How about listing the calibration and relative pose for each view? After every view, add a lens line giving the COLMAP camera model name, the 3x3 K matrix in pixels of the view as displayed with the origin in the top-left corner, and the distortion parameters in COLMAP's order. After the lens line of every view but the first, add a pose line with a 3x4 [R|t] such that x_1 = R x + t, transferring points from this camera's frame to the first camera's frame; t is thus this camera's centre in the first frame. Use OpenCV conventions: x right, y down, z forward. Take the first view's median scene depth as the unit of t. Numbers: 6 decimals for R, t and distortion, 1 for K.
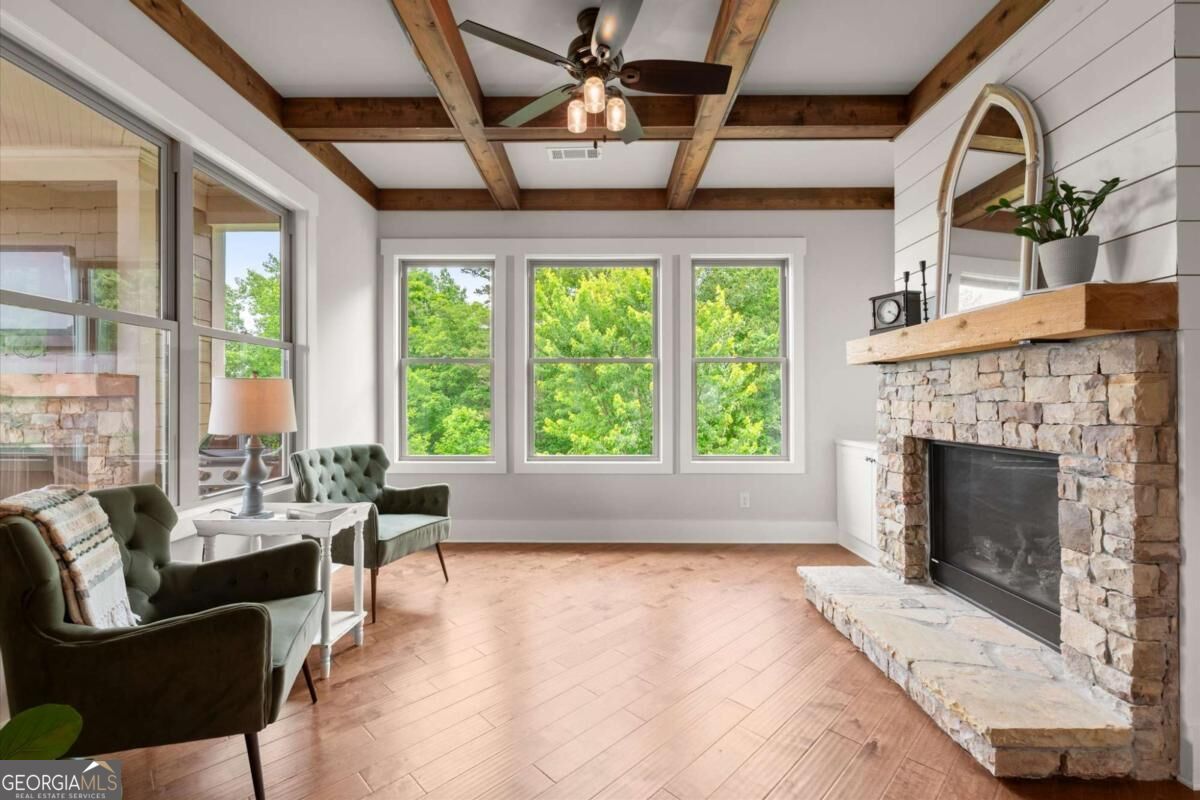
lens RADIAL K [[519.2, 0, 600.2], [0, 519.2, 397.3], [0, 0, 1]] dist [0.001336, -0.000370]
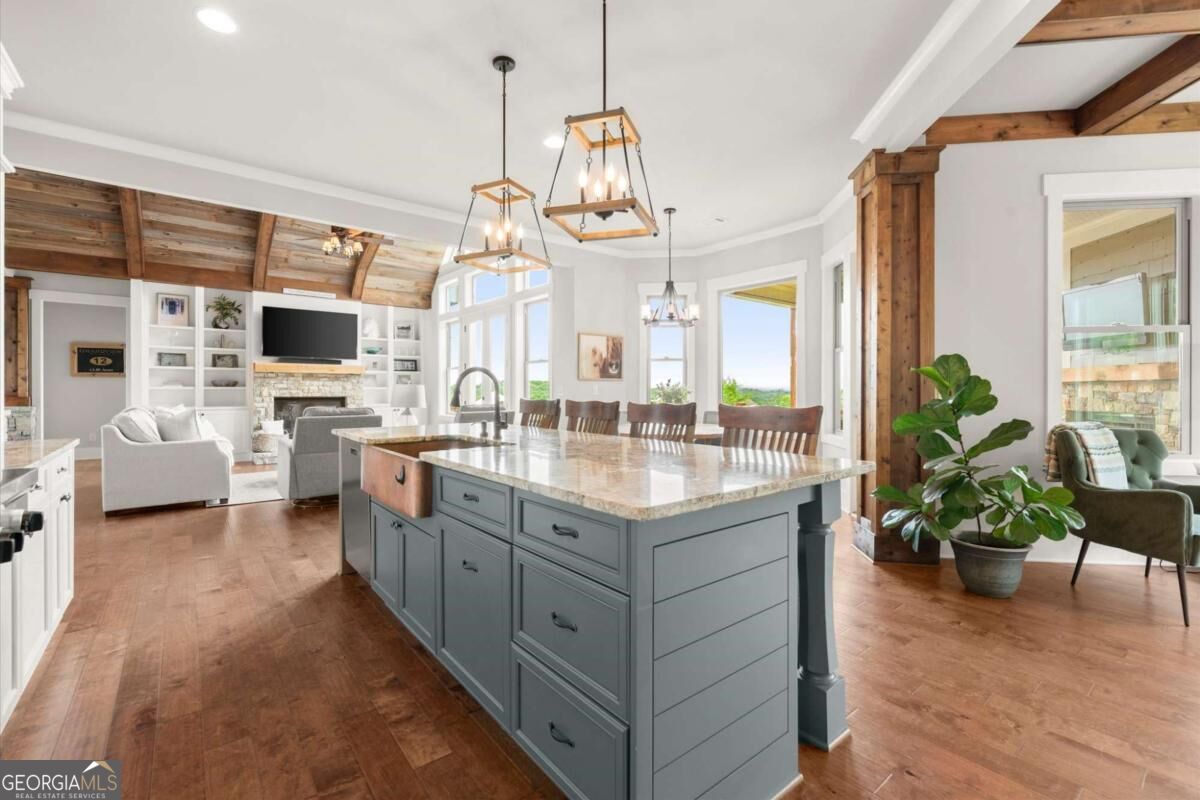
lens RADIAL K [[519.2, 0, 596.2], [0, 519.2, 395.0], [0, 0, 1]] dist [0.001336, -0.000370]
pose [[-0.102694, 0.010263, -0.994660, 1.022276], [0.007865, 0.999924, 0.009506, 0.026584], [0.994682, -0.006847, -0.102766, -0.625388]]
